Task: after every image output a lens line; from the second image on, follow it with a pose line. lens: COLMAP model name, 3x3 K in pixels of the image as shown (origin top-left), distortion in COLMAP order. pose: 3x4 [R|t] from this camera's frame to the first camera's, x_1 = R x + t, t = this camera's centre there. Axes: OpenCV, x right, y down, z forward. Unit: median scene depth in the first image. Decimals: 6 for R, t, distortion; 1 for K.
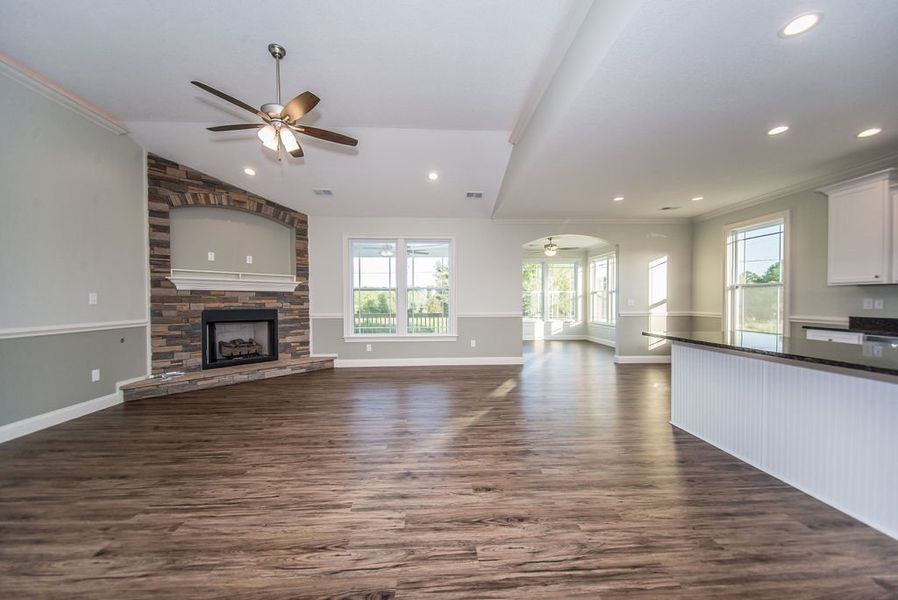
lens RADIAL K [[333.2, 0, 450.3], [0, 333.2, 308.6], [0, 0, 1]] dist [0.009314, -0.005487]
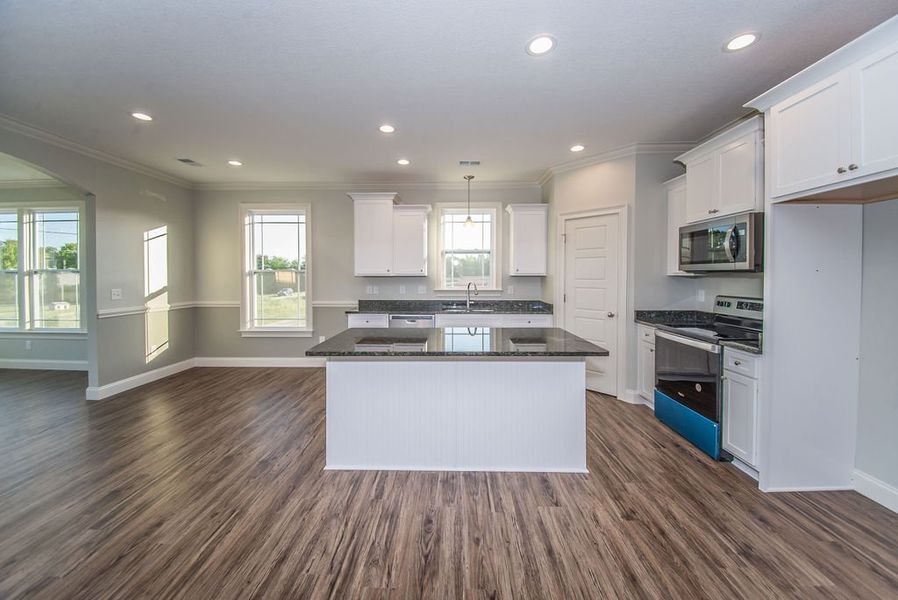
lens RADIAL K [[328.9, 0, 445.2], [0, 328.9, 282.2], [0, 0, 1]] dist [0.003197, -0.003236]
pose [[0.076930, -0.015897, 0.996910, -0.014217], [0.025669, 0.999573, 0.013959, -0.039000], [-0.996706, 0.024516, 0.077305, 0.423269]]
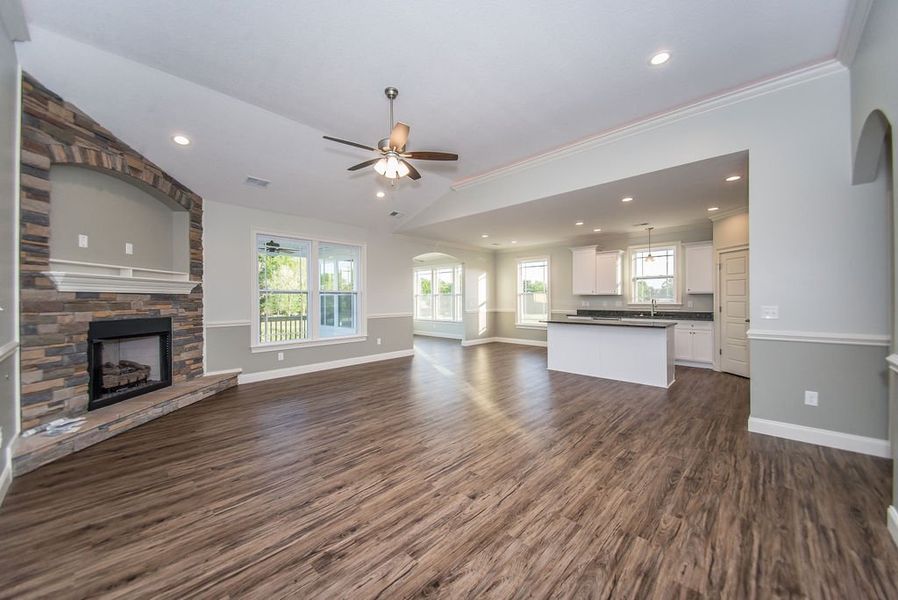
lens RADIAL K [[335.9, 0, 446.8], [0, 335.9, 298.2], [0, 0, 1]] dist [0.006042, -0.002721]
pose [[0.728572, 0.001403, 0.684968, -0.623547], [0.019852, 0.999535, -0.023163, -0.011922], [-0.684682, 0.030473, 0.728205, 0.015965]]
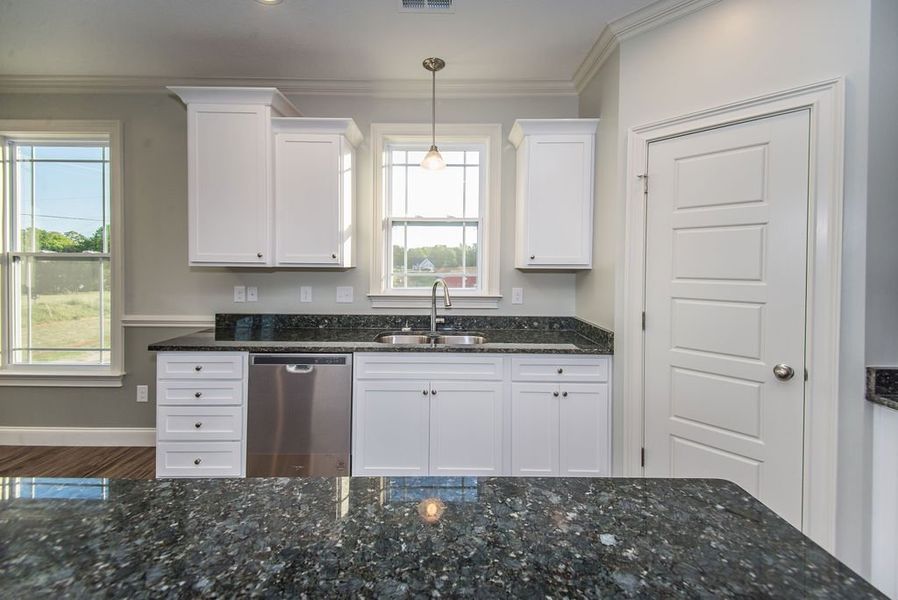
lens RADIAL K [[353.3, 0, 448.3], [0, 353.3, 268.1], [0, 0, 1]] dist [0.011818, -0.003789]
pose [[0.039140, -0.001350, 0.999233, 0.398367], [0.017293, 0.999850, 0.000673, -0.041731], [-0.999084, 0.017254, 0.039157, 0.390725]]
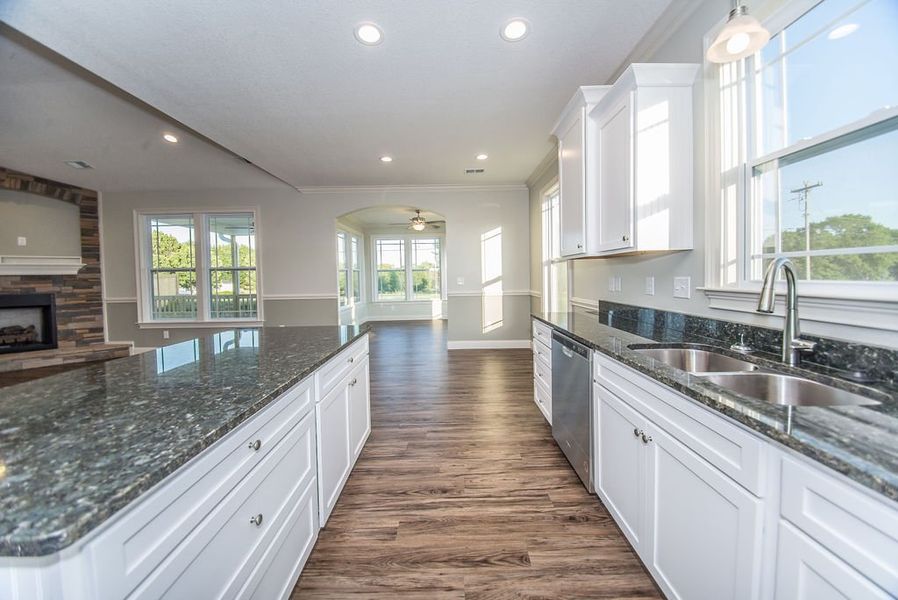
lens RADIAL K [[310.2, 0, 448.6], [0, 310.2, 284.4], [0, 0, 1]] dist [0.004470, -0.001118]
pose [[0.998561, -0.012550, -0.052146, 0.662000], [0.012676, 0.999917, 0.002080, -0.012882], [0.052116, -0.002738, 0.998637, 0.207507]]
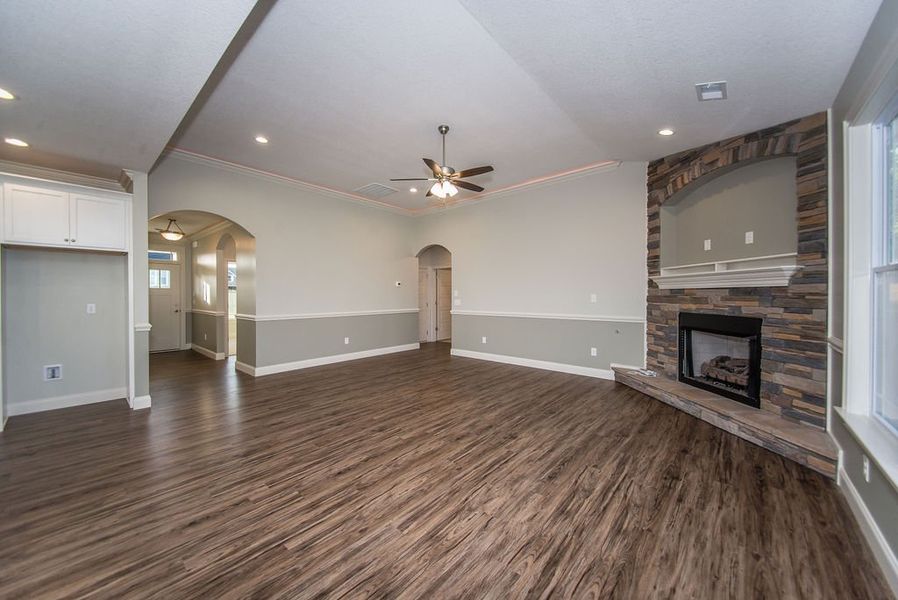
lens RADIAL K [[328.9, 0, 451.8], [0, 328.9, 298.2], [0, 0, 1]] dist [0.003197, -0.003236]
pose [[-0.695397, 0.011502, -0.718533, 0.257059], [-0.013886, 0.999470, 0.029439, -0.043643], [0.718491, 0.030449, -0.694869, 1.071310]]
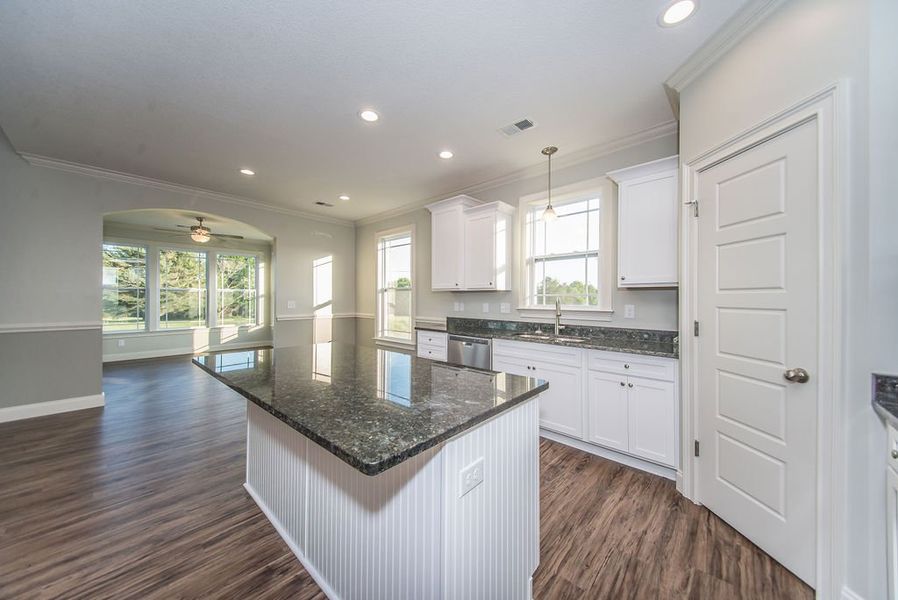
lens RADIAL K [[310.2, 0, 449.0], [0, 310.2, 296.5], [0, 0, 1]] dist [0.004470, -0.001118]
pose [[0.711128, 0.008959, 0.703005, 0.309995], [0.012491, 0.999600, -0.025374, -0.016118], [-0.702951, 0.026825, 0.710732, 0.149268]]
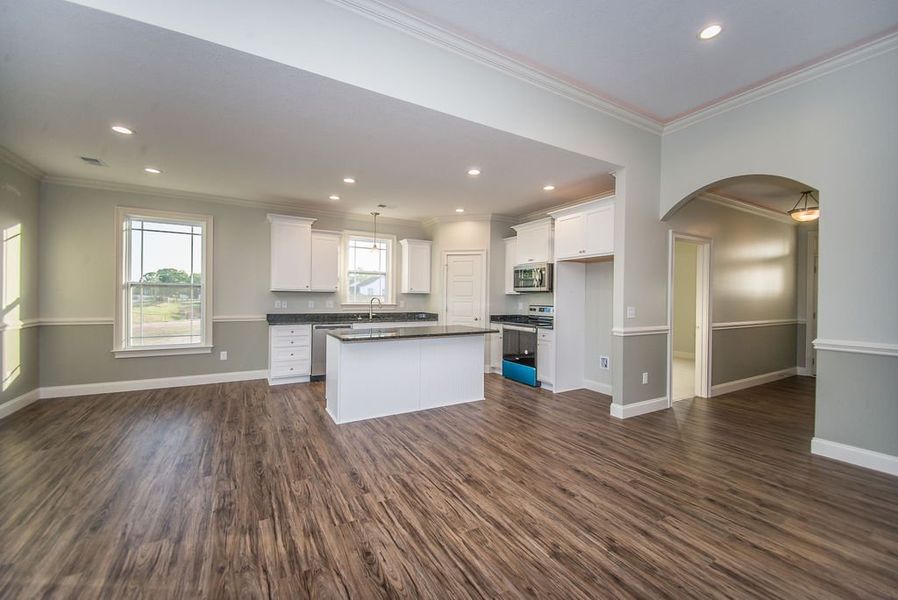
lens RADIAL K [[353.3, 0, 448.5], [0, 353.3, 300.1], [0, 0, 1]] dist [0.011818, -0.003789]
pose [[-0.452416, -0.008677, 0.891765, -0.289971], [0.013041, 0.999781, 0.016344, -0.033406], [-0.891712, 0.019024, -0.452204, 0.734288]]
